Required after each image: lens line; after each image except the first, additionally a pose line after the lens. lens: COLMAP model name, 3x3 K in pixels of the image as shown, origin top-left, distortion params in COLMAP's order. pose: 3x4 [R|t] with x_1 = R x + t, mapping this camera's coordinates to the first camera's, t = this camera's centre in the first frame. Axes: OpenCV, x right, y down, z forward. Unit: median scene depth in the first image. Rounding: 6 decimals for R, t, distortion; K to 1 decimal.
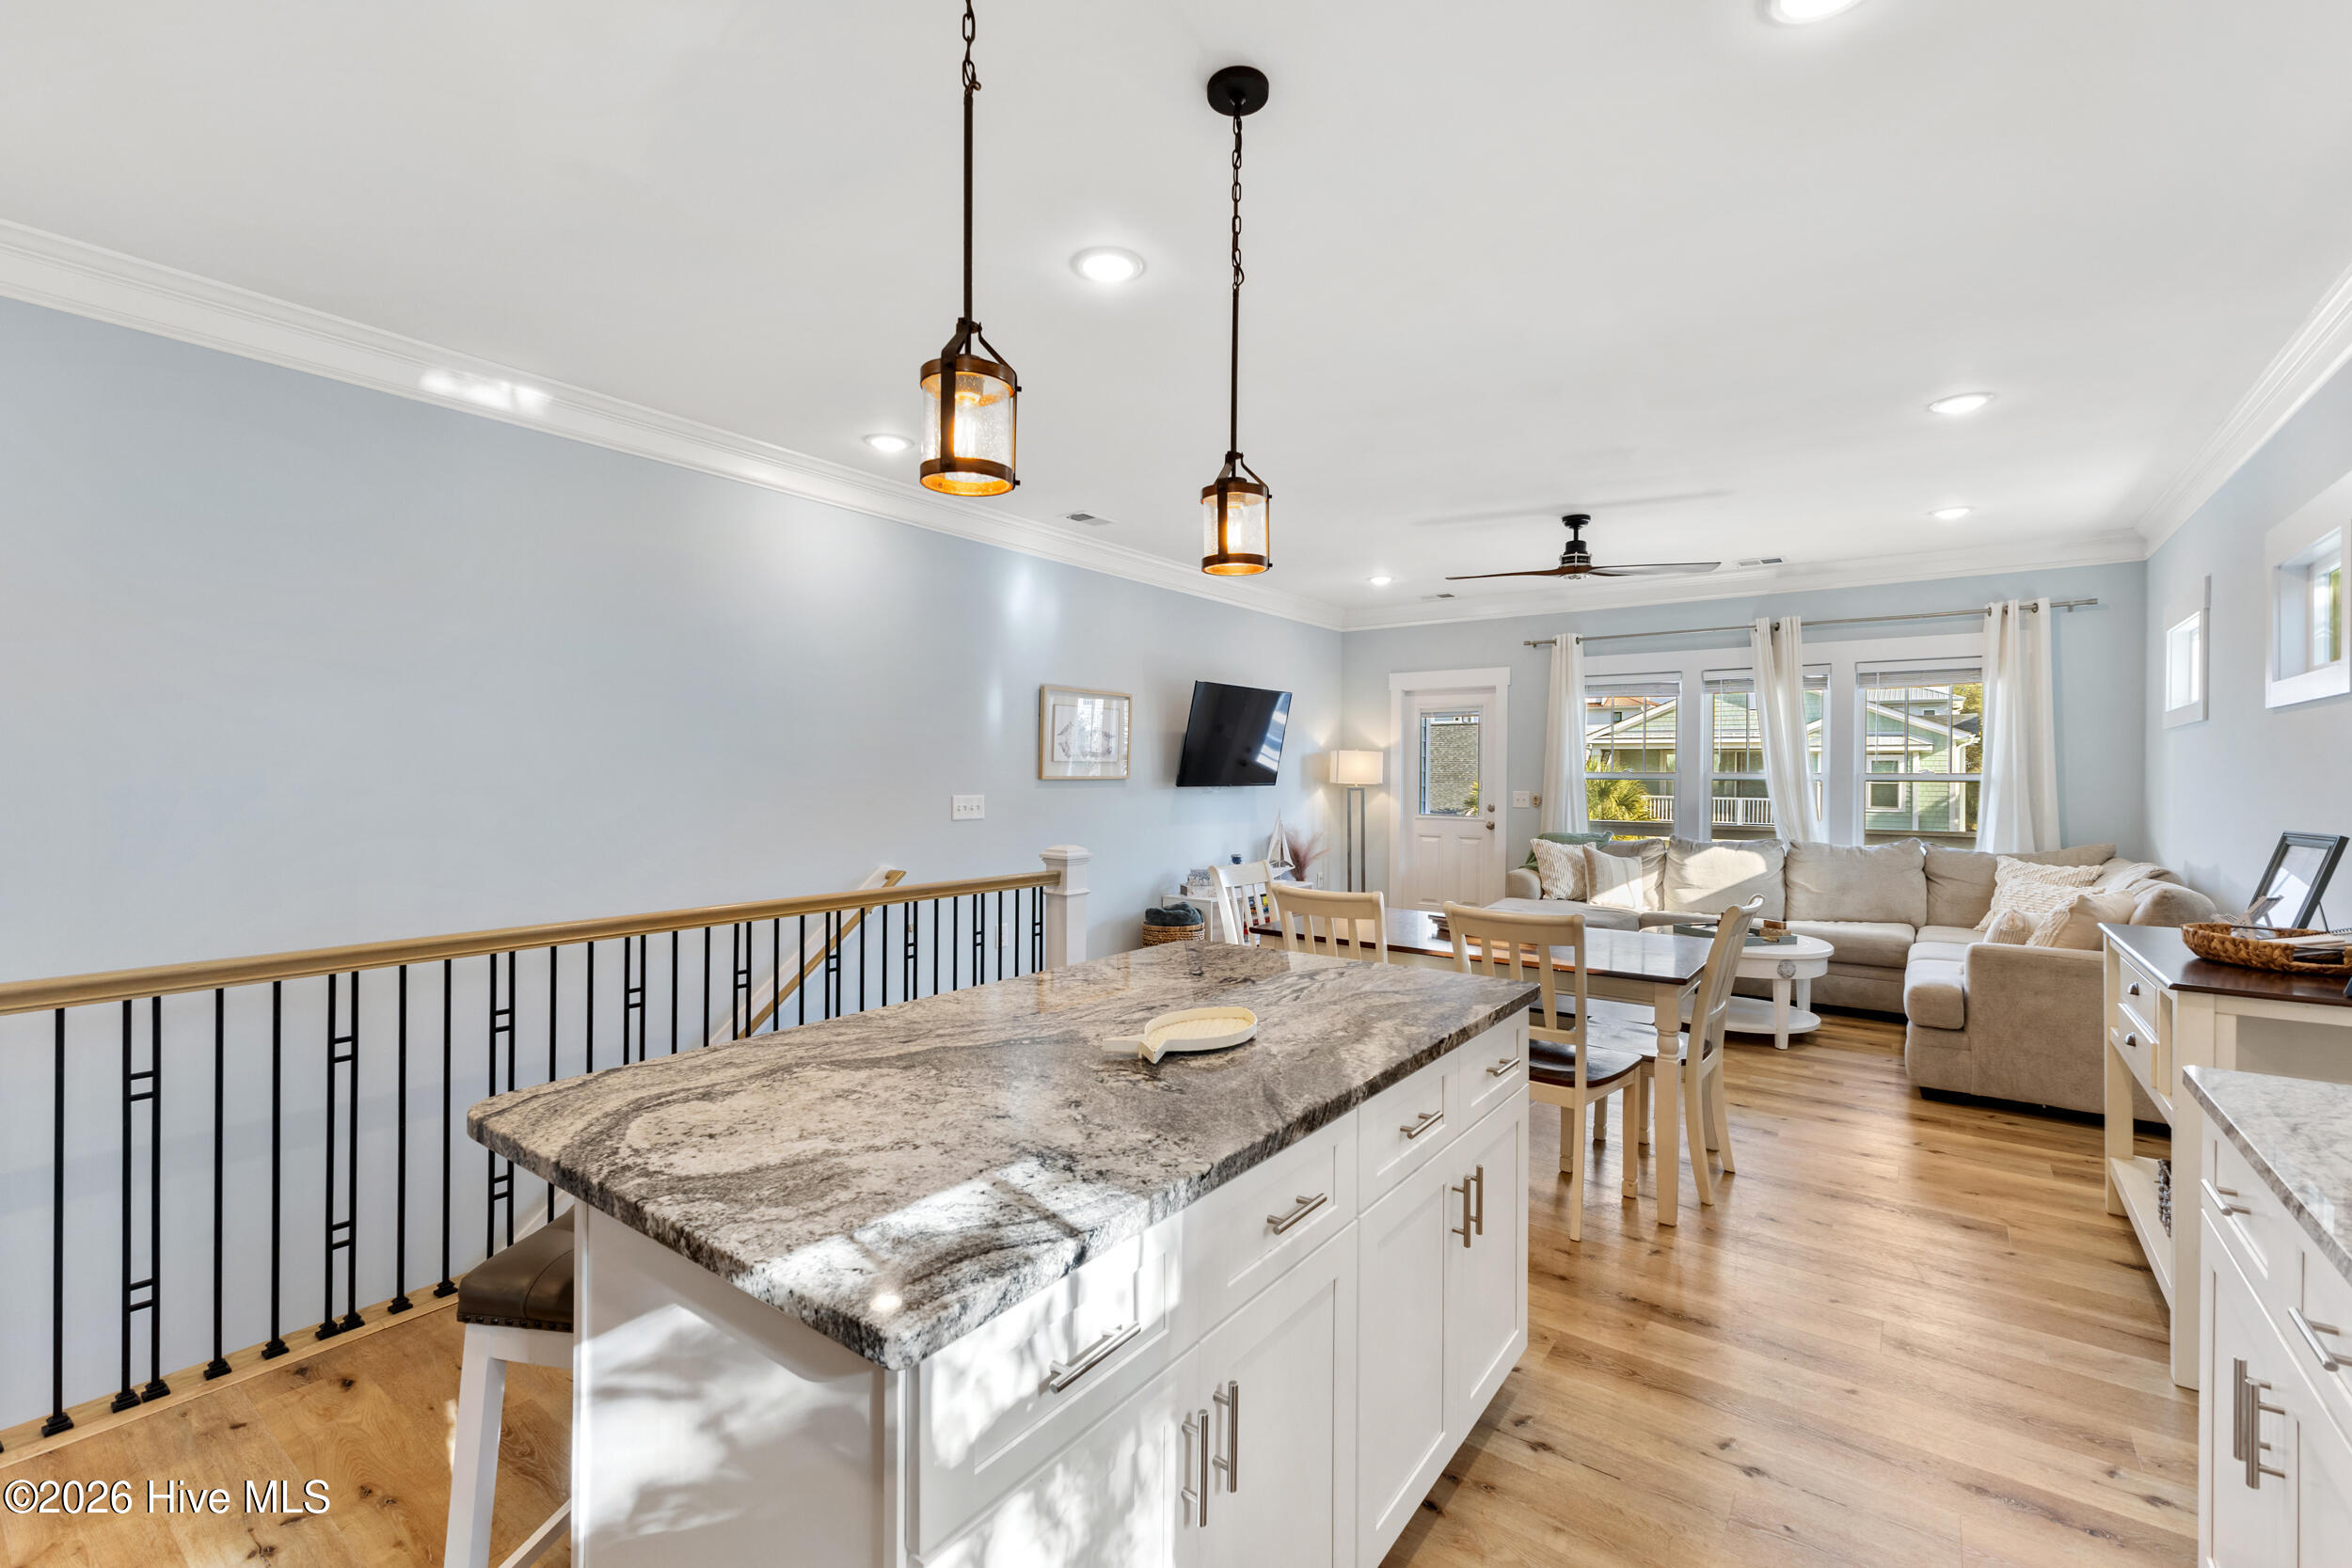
lens RADIAL K [[1004.7, 0, 1177.0], [0, 1004.7, 779.3], [0, 0, 1]] dist [0.008641, -0.000114]
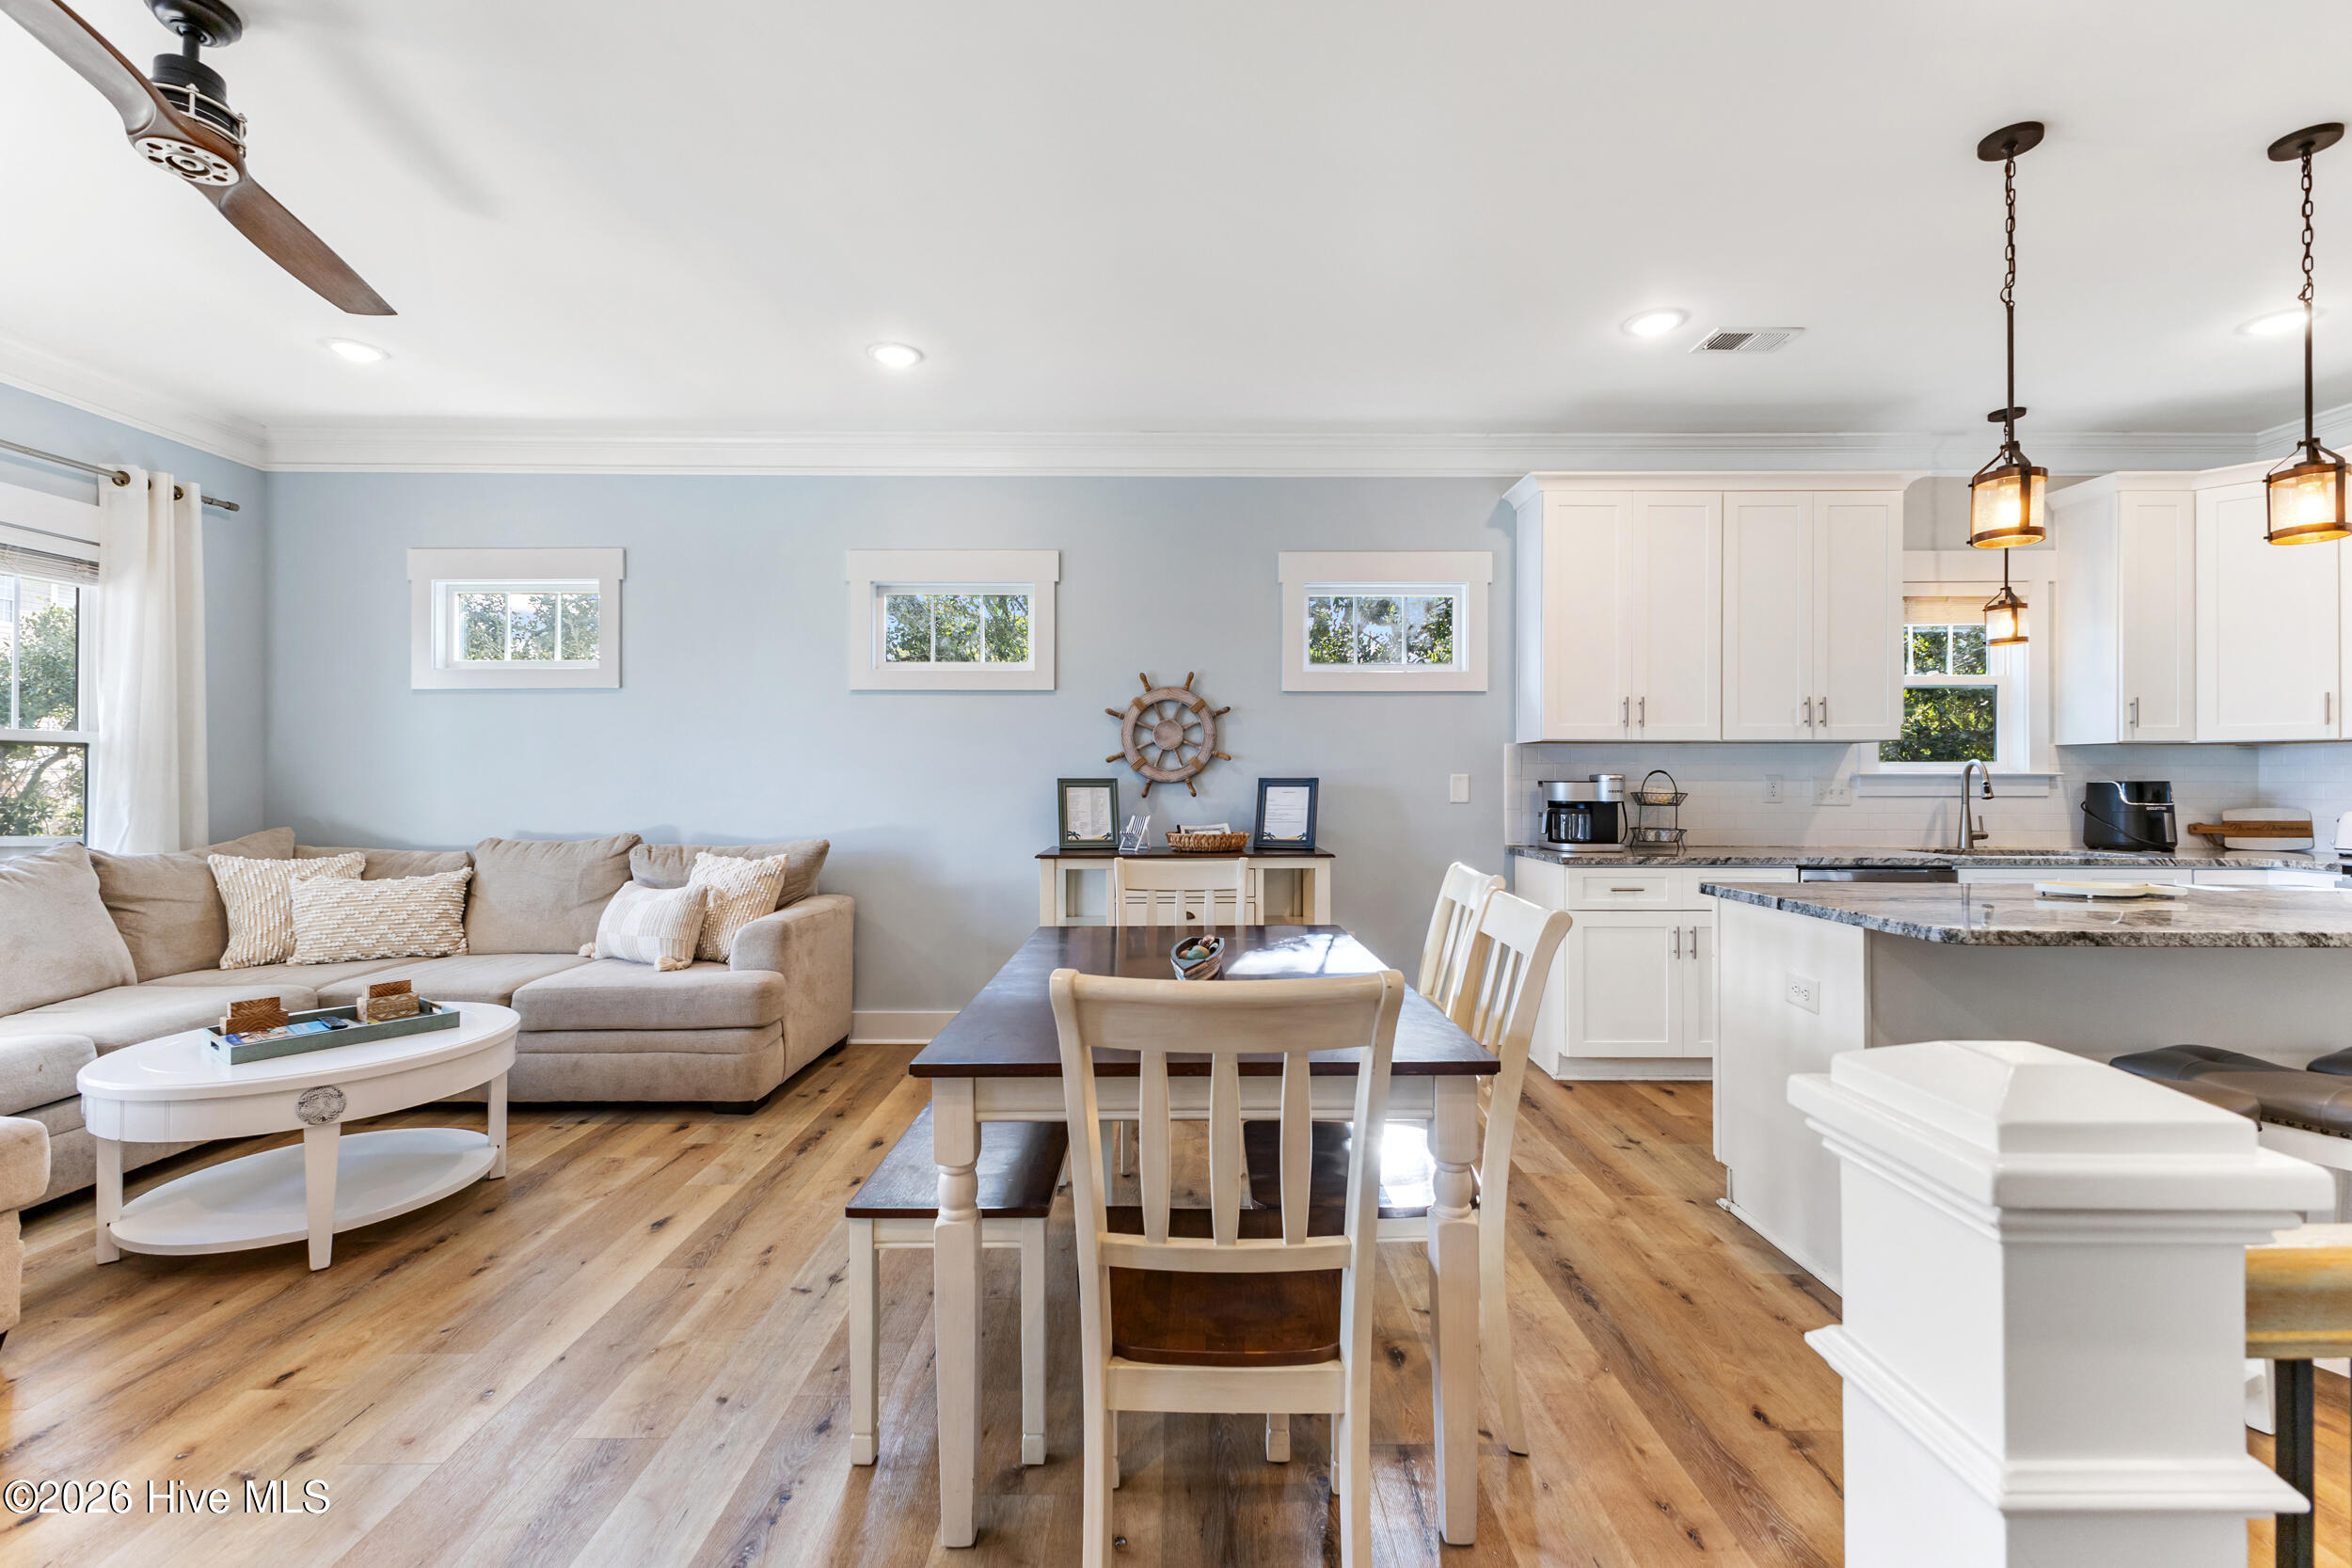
lens RADIAL K [[1009.2, 0, 1175.1], [0, 1009.2, 778.1], [0, 0, 1]] dist [0.009207, -0.000493]
pose [[-0.594519, -0.003264, 0.804075, -0.113485], [0.001814, 0.999984, 0.005401, 0.021821], [-0.804080, 0.004670, -0.594503, 0.886862]]
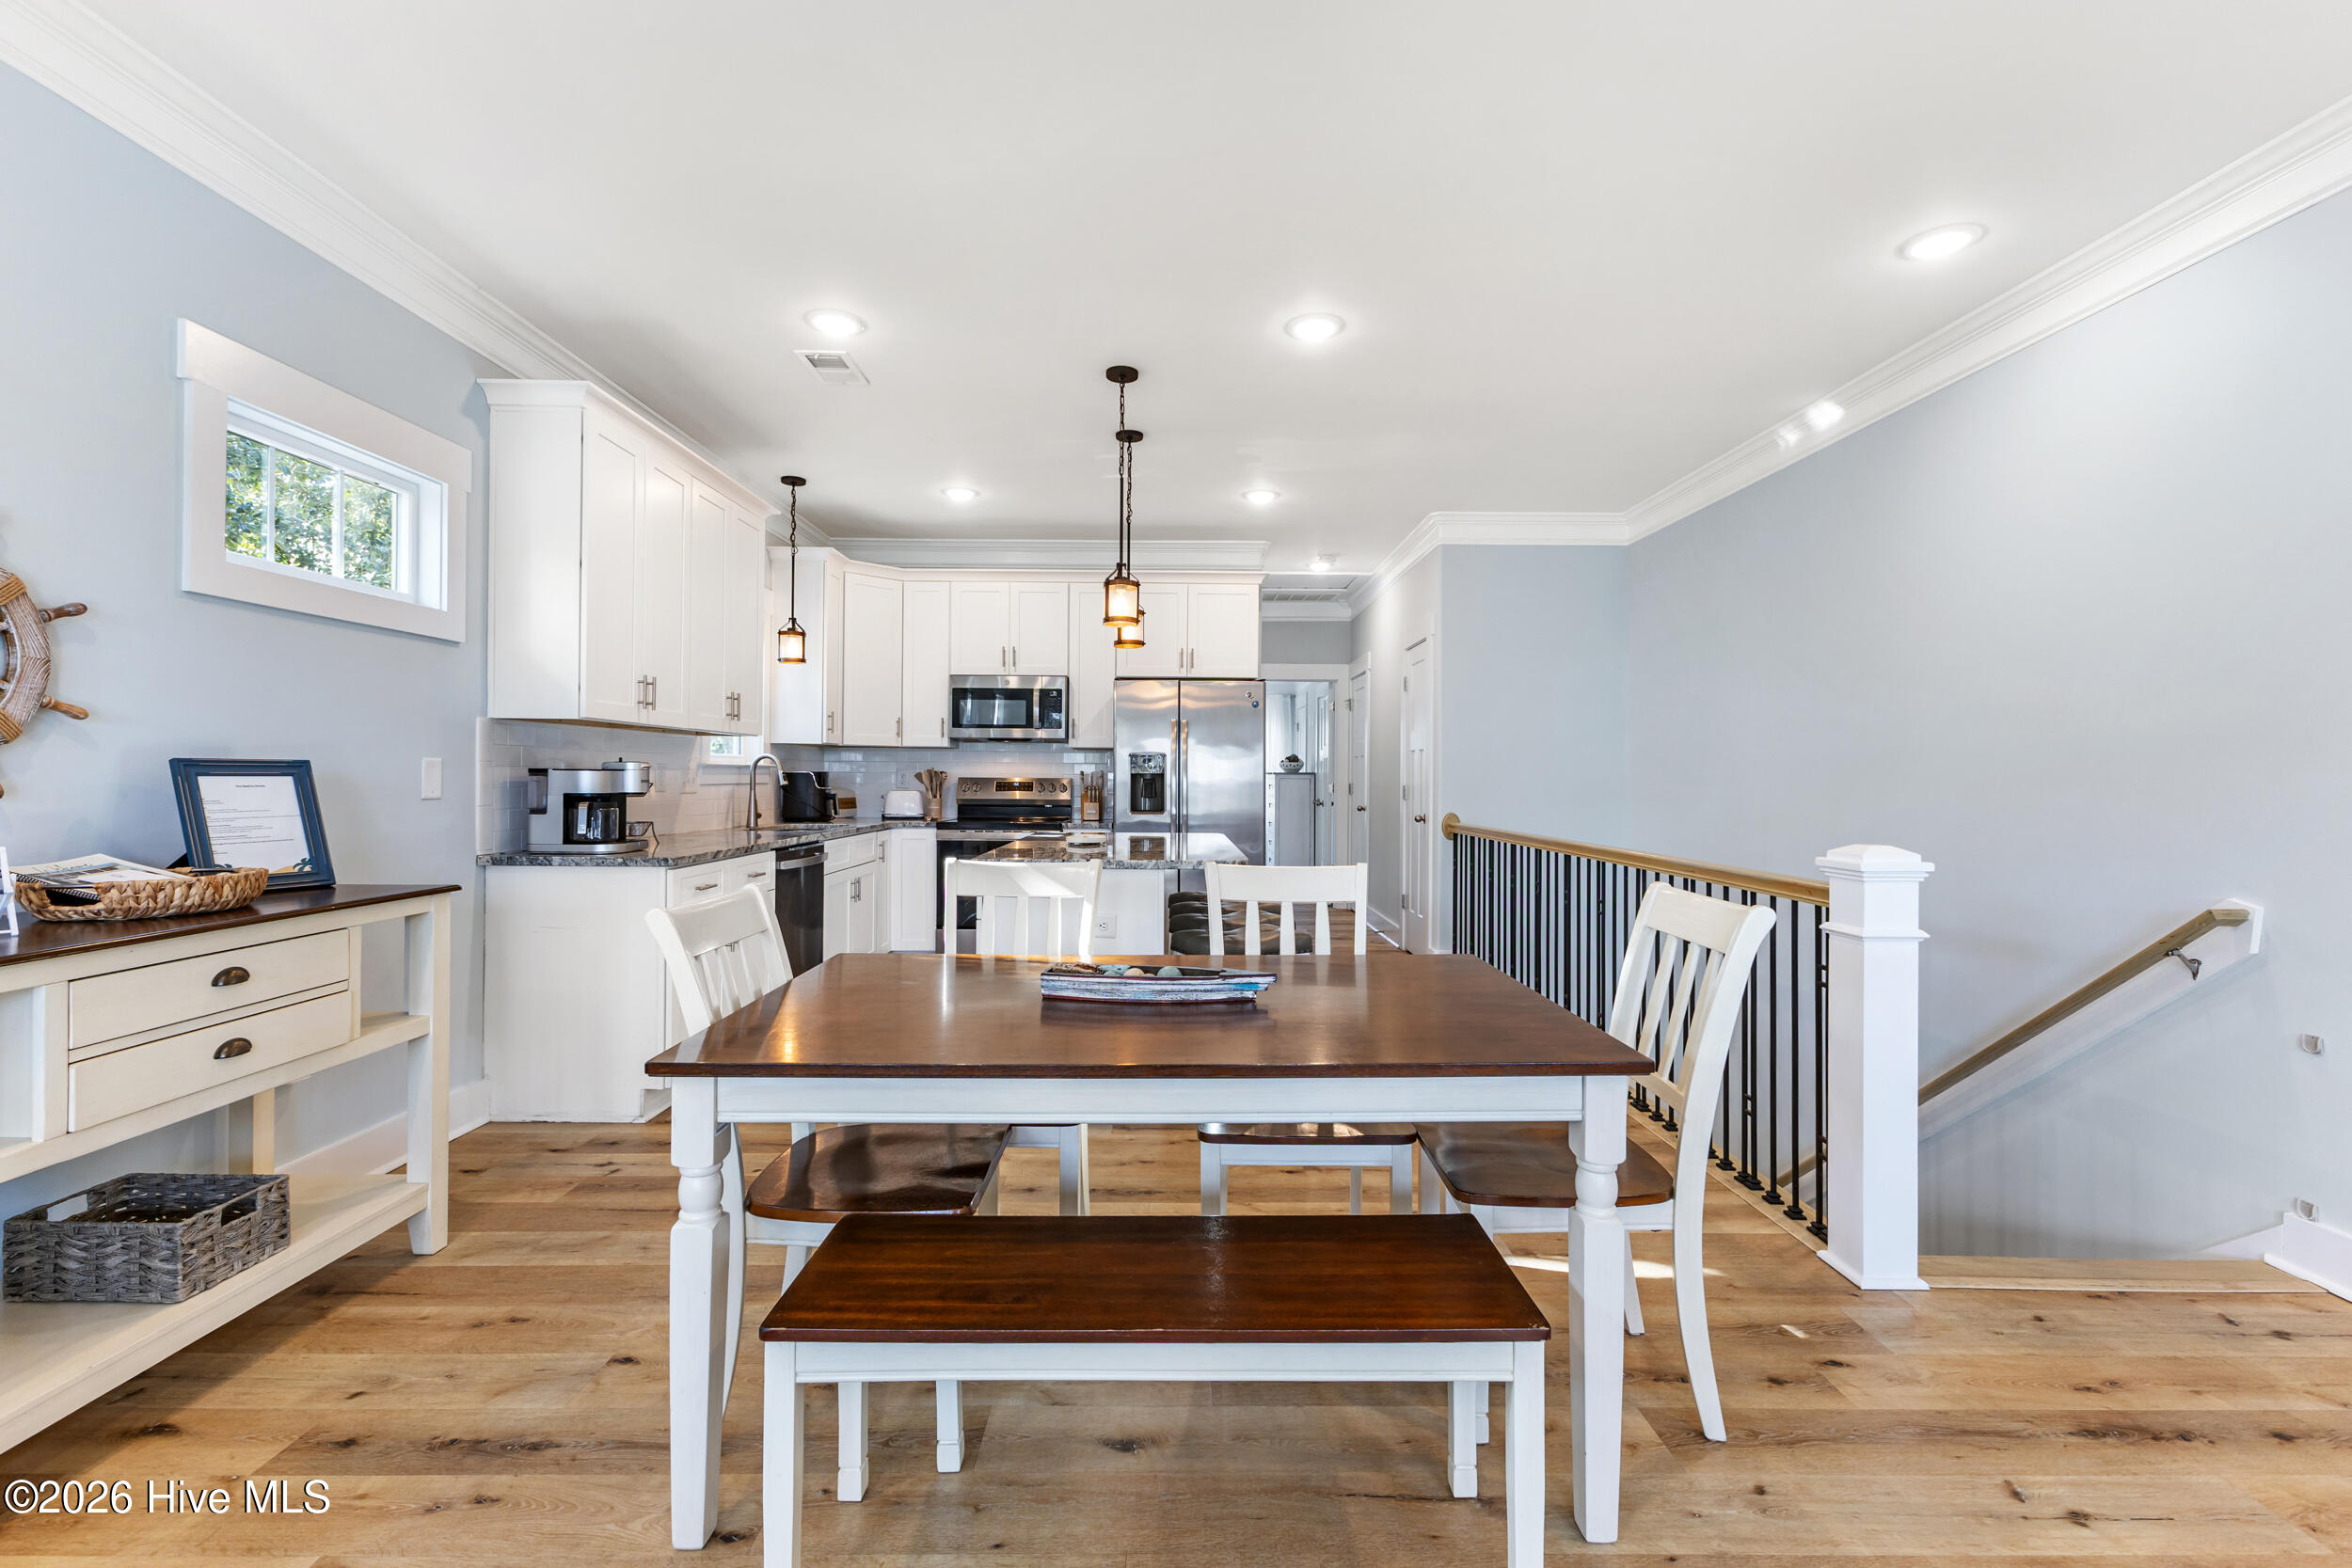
lens RADIAL K [[1009.2, 0, 1175.1], [0, 1009.2, 778.1], [0, 0, 1]] dist [0.009207, -0.000493]
pose [[-0.797753, -0.010833, -0.602888, 0.396510], [-0.016852, 0.999849, 0.004333, 0.025387], [0.602749, 0.013617, -0.797814, 0.917381]]
